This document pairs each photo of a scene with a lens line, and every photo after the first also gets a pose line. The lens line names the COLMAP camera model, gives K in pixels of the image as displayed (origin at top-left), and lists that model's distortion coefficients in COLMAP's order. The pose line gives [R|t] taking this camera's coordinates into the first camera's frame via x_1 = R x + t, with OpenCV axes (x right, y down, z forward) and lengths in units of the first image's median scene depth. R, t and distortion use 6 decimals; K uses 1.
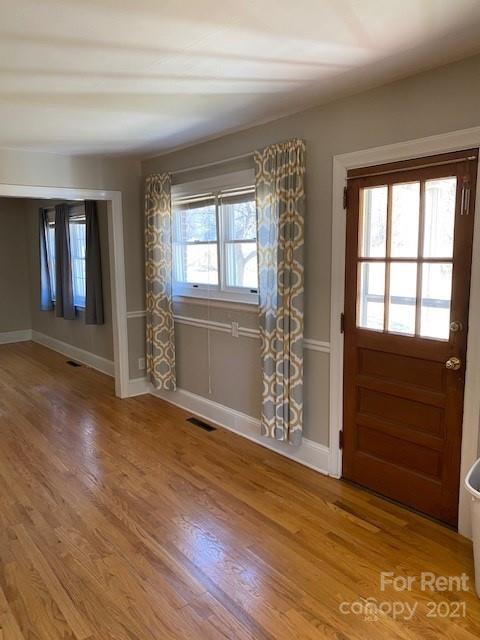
lens RADIAL K [[490.8, 0, 239.0], [0, 490.8, 318.3], [0, 0, 1]] dist [0.021068, -0.030447]
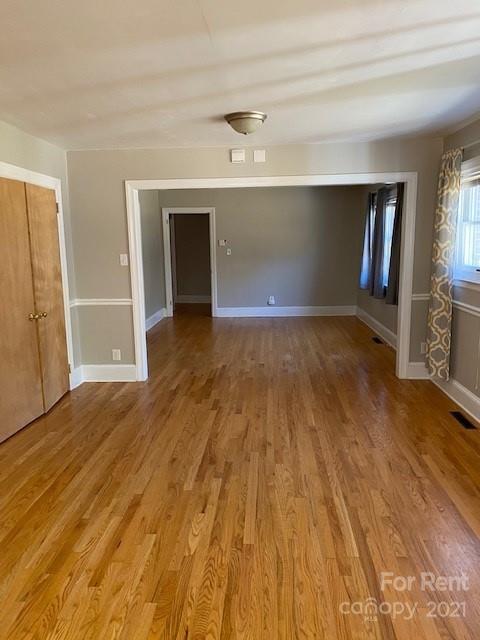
lens RADIAL K [[490.8, 0, 239.0], [0, 490.8, 318.3], [0, 0, 1]] dist [0.021068, -0.030447]
pose [[0.747562, 0.113182, -0.654478, 0.180598], [-0.091898, 0.993522, 0.066846, 0.002206], [0.657804, 0.010174, 0.753120, 0.020598]]
